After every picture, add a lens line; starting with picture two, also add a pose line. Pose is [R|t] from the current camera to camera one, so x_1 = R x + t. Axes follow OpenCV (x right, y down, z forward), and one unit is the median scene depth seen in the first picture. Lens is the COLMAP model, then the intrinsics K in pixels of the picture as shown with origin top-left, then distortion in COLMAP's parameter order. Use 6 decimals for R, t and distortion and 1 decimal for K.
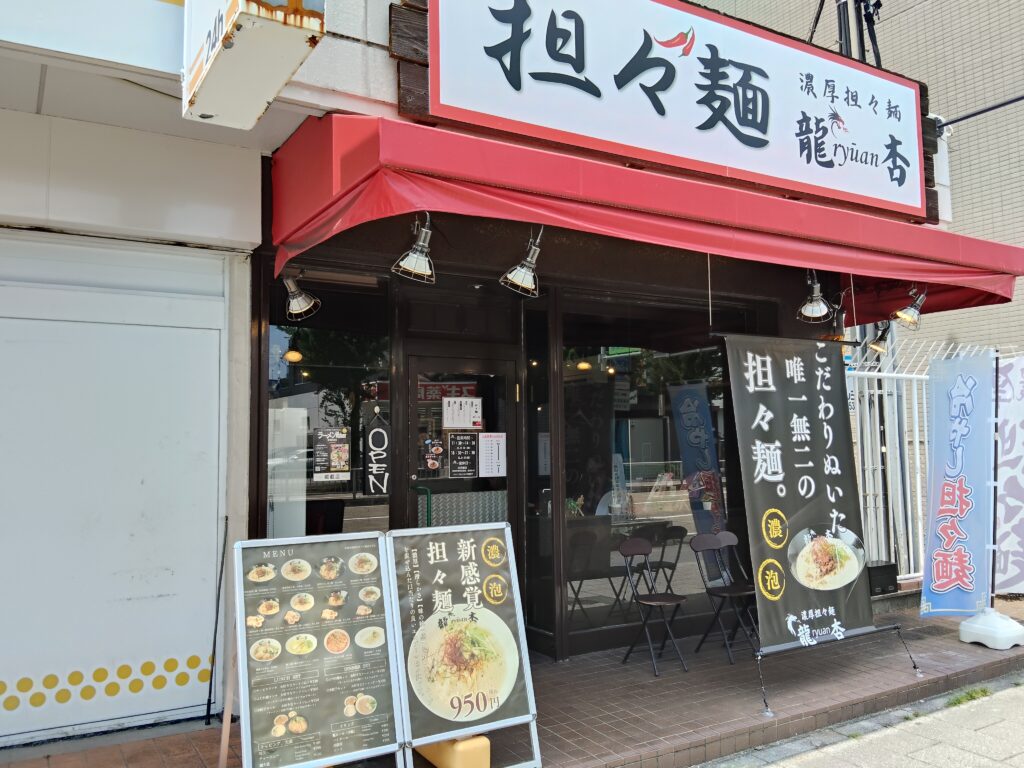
lens RADIAL K [[823.8, 0, 509.1], [0, 823.8, 385.3], [0, 0, 1]] dist [0.057123, -0.037909]
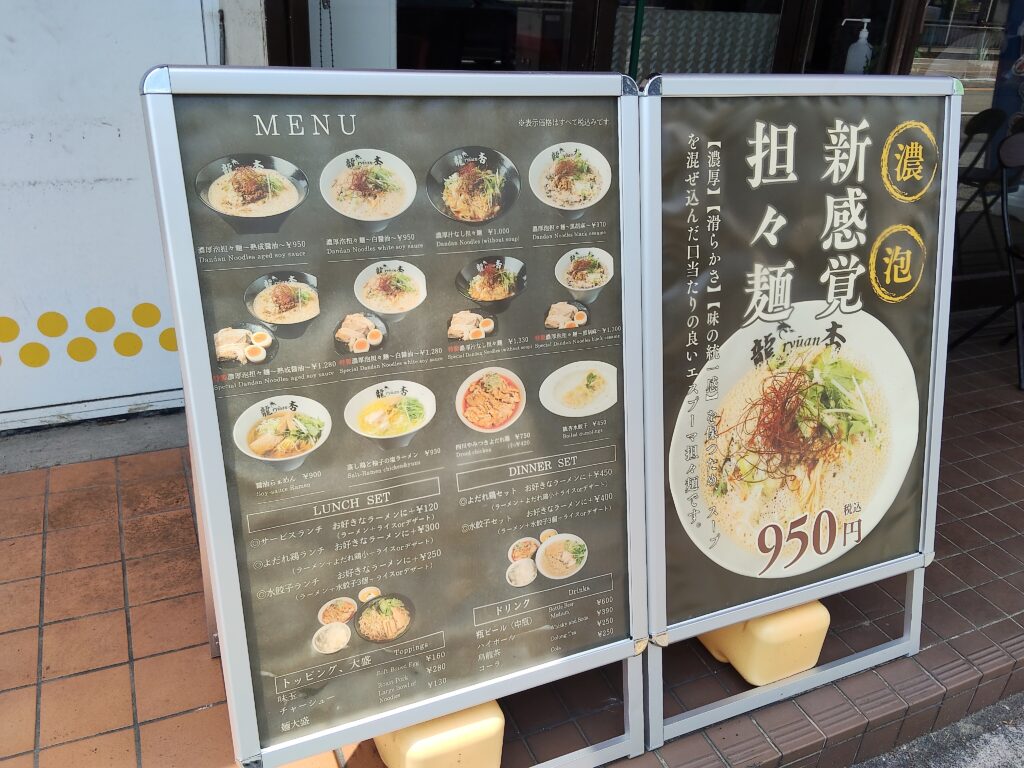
lens RADIAL K [[823.8, 0, 510.0], [0, 823.8, 385.5], [0, 0, 1]] dist [0.057123, -0.037909]
pose [[0.990617, 0.110700, -0.080141, -0.166999], [-0.056220, 0.864583, 0.499336, 0.127037], [0.124565, -0.490145, 0.862694, 0.684127]]
